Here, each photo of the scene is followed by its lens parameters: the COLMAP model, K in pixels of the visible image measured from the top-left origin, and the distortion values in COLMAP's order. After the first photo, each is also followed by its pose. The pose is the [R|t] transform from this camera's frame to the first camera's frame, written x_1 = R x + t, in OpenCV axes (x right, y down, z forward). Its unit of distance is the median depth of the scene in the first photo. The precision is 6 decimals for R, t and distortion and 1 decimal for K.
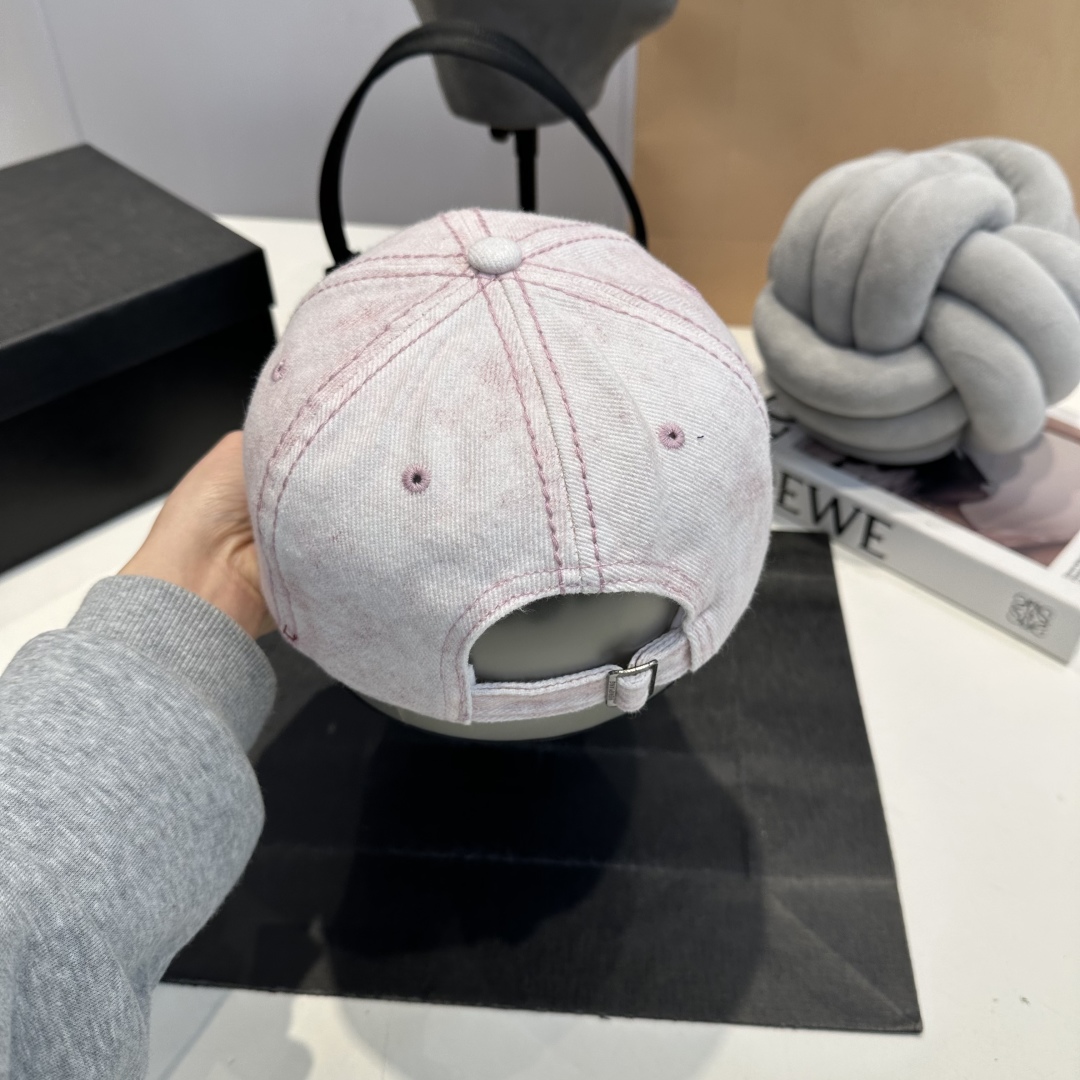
lens RADIAL K [[1043.4, 0, 548.8], [0, 1043.4, 532.5], [0, 0, 1]] dist [0.039599, -0.136461]
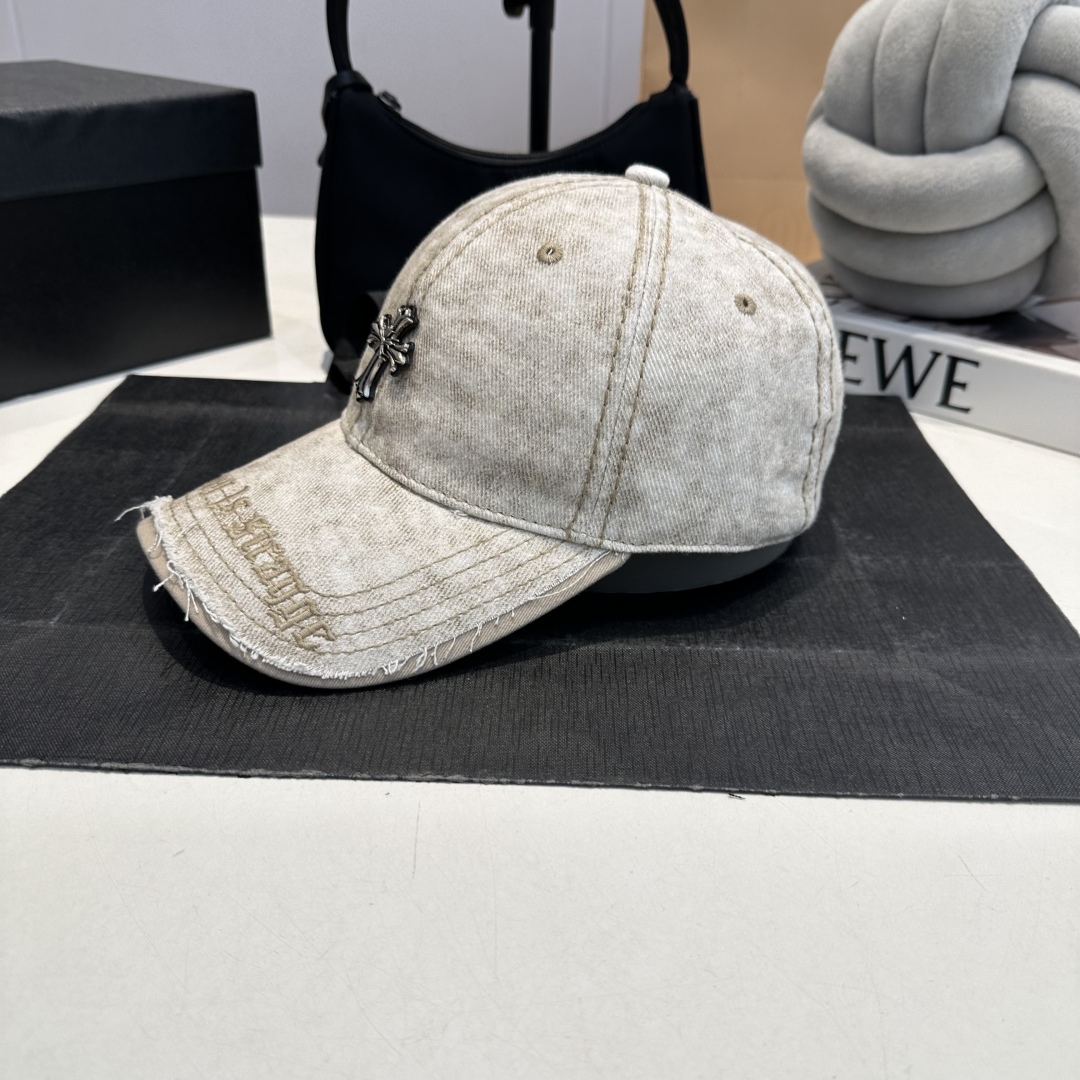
lens RADIAL K [[1041.2, 0, 541.2], [0, 1041.2, 523.4], [0, 0, 1]] dist [0.016406, -0.049259]
pose [[0.998596, 0.003842, 0.052832, -0.082608], [0.008193, 0.974161, -0.225708, 0.333956], [-0.052334, 0.225824, 0.972761, 0.226548]]
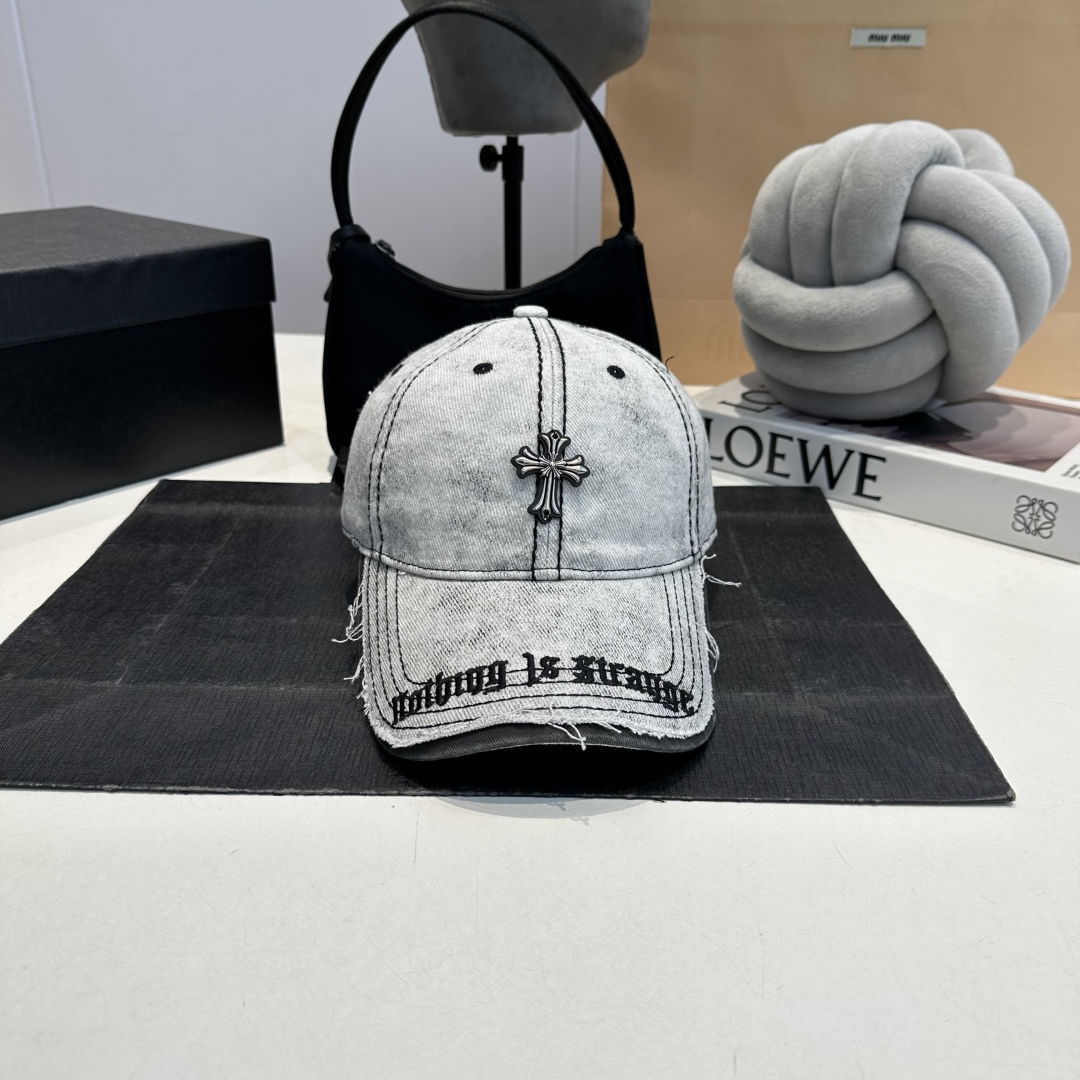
lens RADIAL K [[1035.7, 0, 538.7], [0, 1035.7, 540.3], [0, 0, 1]] dist [0.136456, -0.326605]
pose [[0.998270, -0.008099, 0.058232, -0.073865], [0.024795, 0.956070, -0.292088, 0.382776], [-0.053308, 0.293026, 0.954617, 0.071070]]
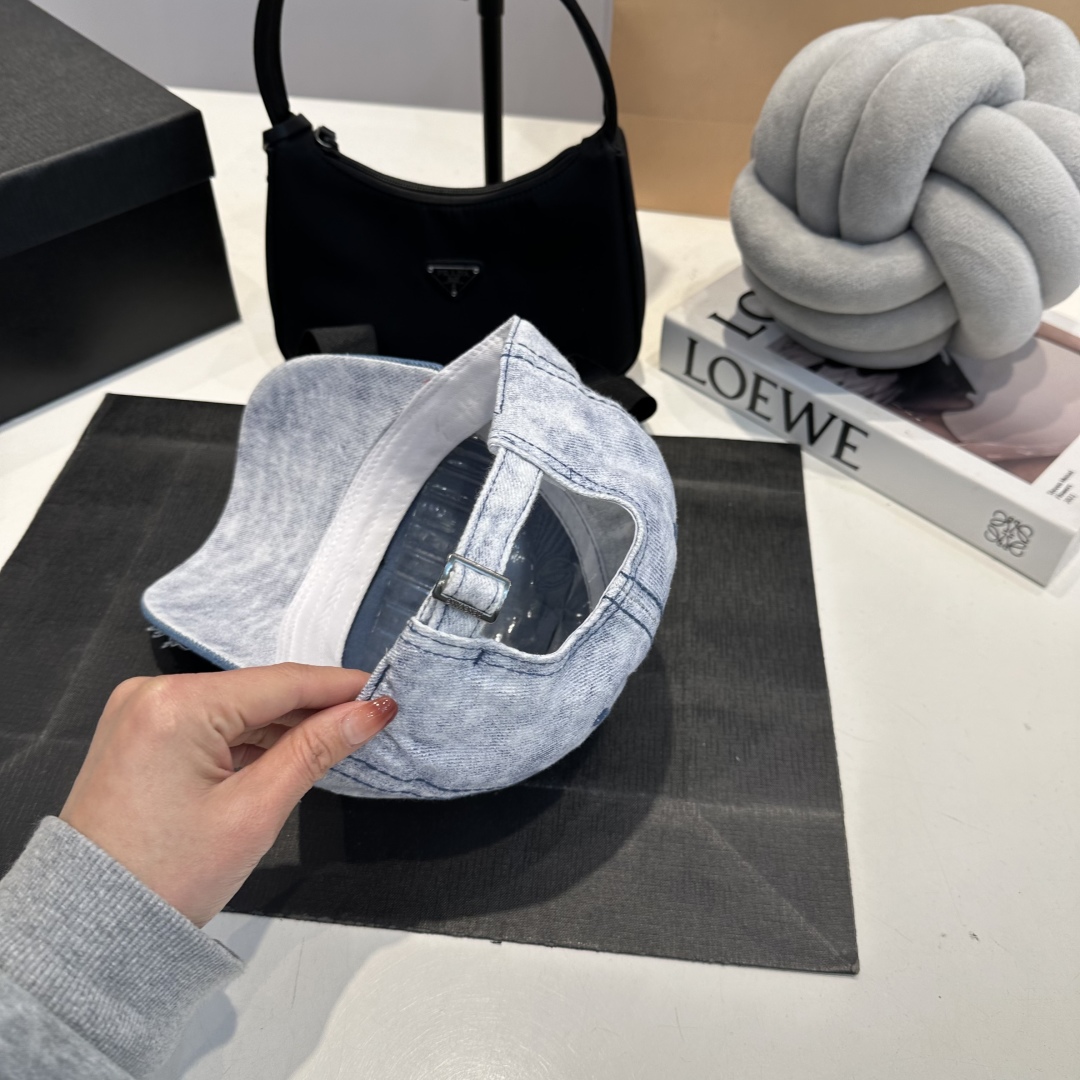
lens RADIAL K [[1021.2, 0, 540.9], [0, 1021.2, 540.9], [0, 0, 1]] dist [0.059898, -0.146096]
pose [[0.999573, 0.029211, 0.000519, 0.040867], [-0.029131, 0.995141, 0.094052, 0.011274], [0.002231, -0.094027, 0.995567, 0.082520]]
